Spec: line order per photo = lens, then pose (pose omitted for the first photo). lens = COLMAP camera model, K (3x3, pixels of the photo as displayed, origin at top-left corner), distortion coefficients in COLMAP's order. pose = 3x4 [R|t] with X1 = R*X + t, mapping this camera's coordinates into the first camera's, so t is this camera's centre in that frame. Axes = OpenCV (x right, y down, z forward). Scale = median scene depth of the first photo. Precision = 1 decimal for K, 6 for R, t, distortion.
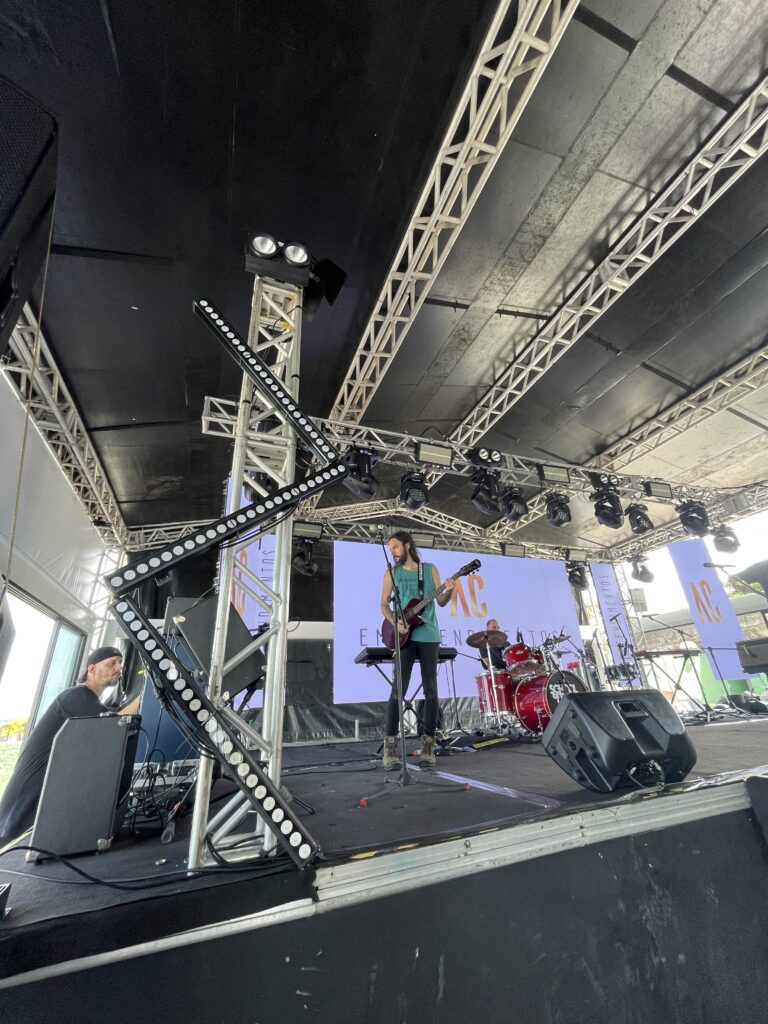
lens RADIAL K [[409.9, 0, 385.2], [0, 409.9, 515.9], [0, 0, 1]] dist [0.002377, 0.001104]
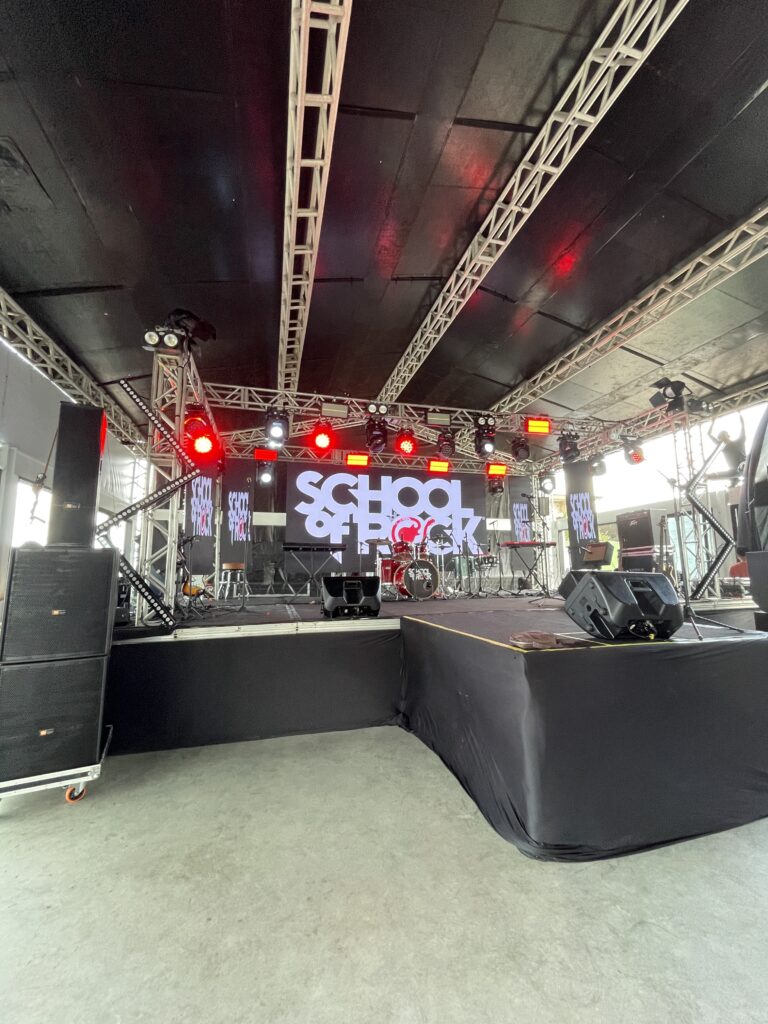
lens RADIAL K [[409.9, 0, 387.1], [0, 409.9, 513.9], [0, 0, 1]] dist [0.002377, 0.001104]
pose [[0.994275, 0.029072, -0.102817, 0.439804], [0.001983, 0.957088, 0.289792, -0.211908], [0.106830, -0.288337, 0.951551, -0.380298]]
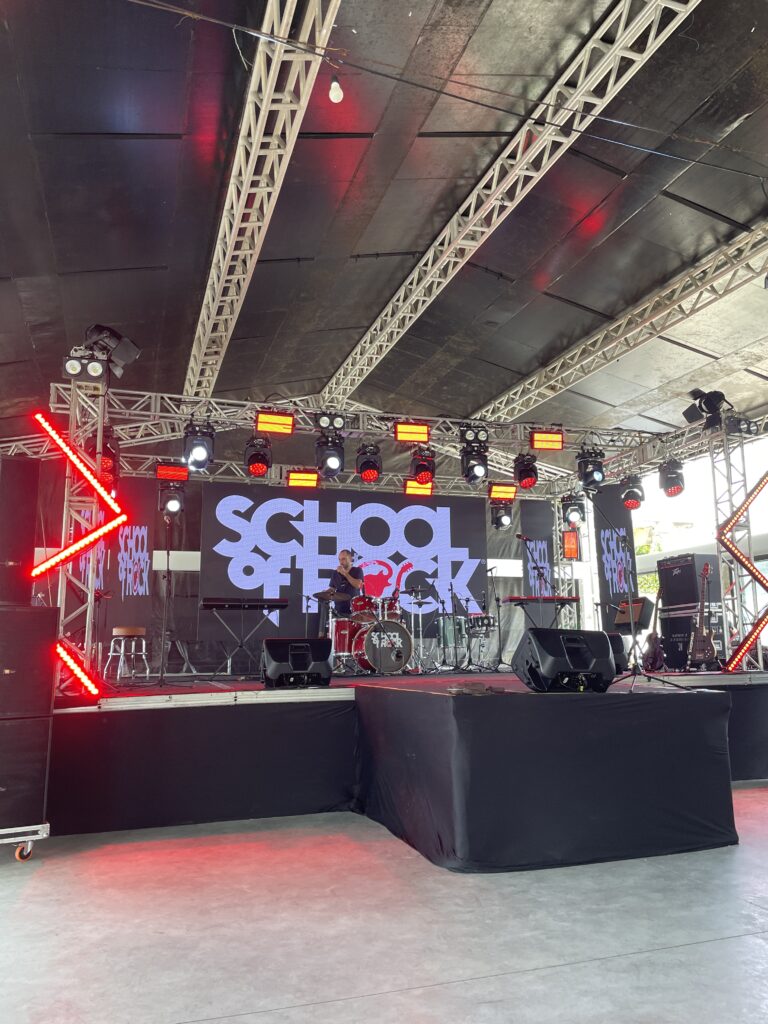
lens RADIAL K [[768.3, 0, 392.5], [0, 768.3, 508.6], [0, 0, 1]] dist [0.062430, -0.032040]
pose [[0.998251, 0.031828, -0.049815, 0.516614], [-0.018326, 0.967785, 0.251112, -0.430696], [0.056202, -0.249759, 0.966675, -0.917753]]
